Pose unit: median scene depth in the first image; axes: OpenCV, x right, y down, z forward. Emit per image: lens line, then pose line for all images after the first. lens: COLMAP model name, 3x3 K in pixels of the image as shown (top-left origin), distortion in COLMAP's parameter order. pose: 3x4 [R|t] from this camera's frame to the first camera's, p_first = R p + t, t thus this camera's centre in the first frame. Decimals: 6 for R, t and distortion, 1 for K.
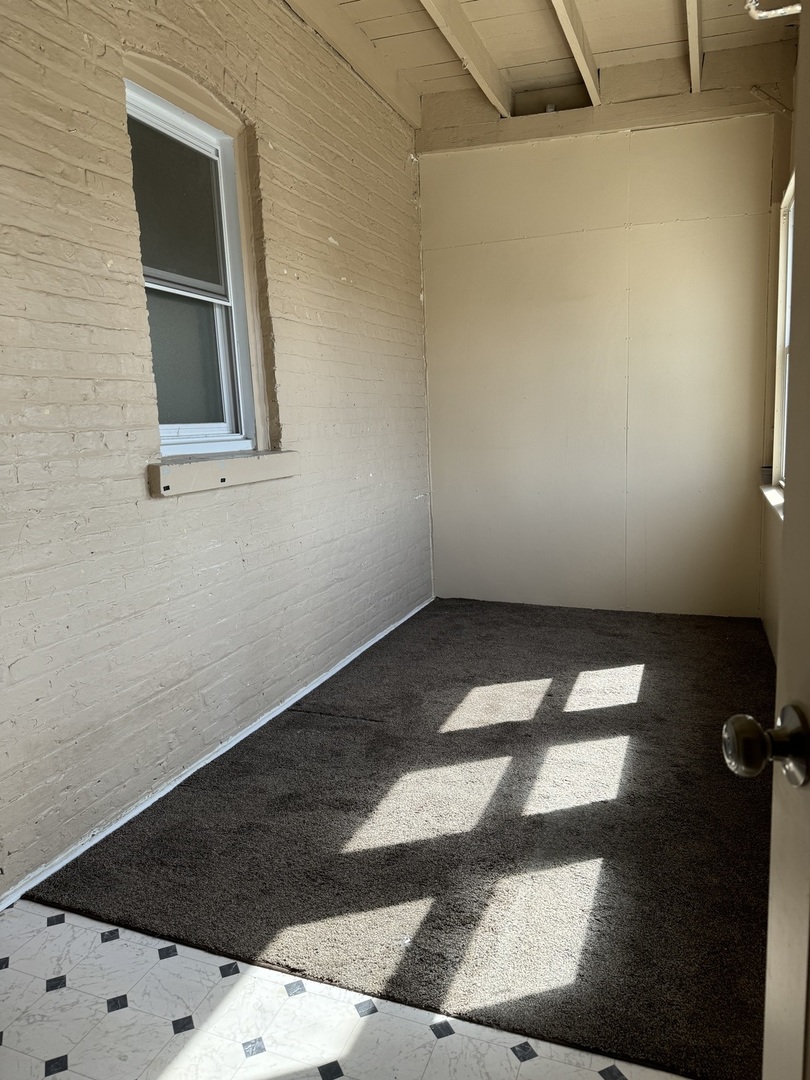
lens RADIAL K [[758.8, 0, 405.0], [0, 758.8, 540.0], [0, 0, 1]] dist [-0.003902, -0.002244]
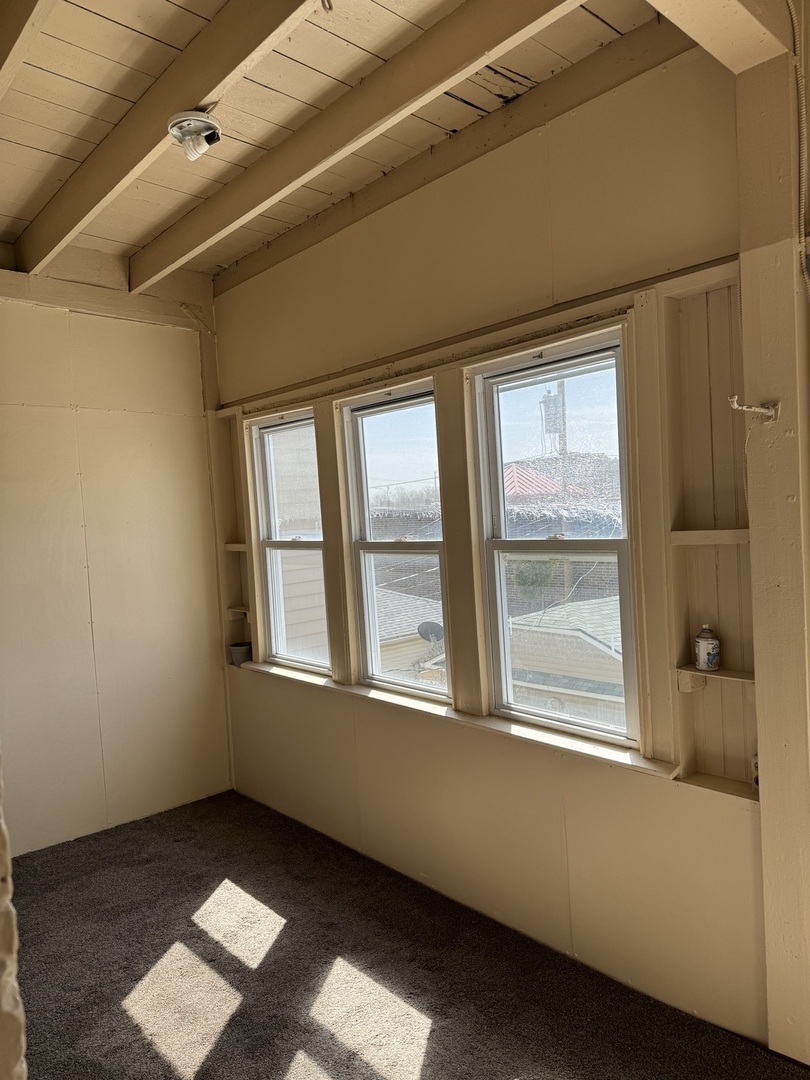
lens RADIAL K [[758.8, 0, 405.0], [0, 758.8, 540.0], [0, 0, 1]] dist [-0.003902, -0.002244]
pose [[0.466753, -0.025738, 0.884013, -0.411596], [0.178103, 0.981833, -0.065451, -0.150681], [-0.866269, 0.187994, 0.462857, 0.309954]]
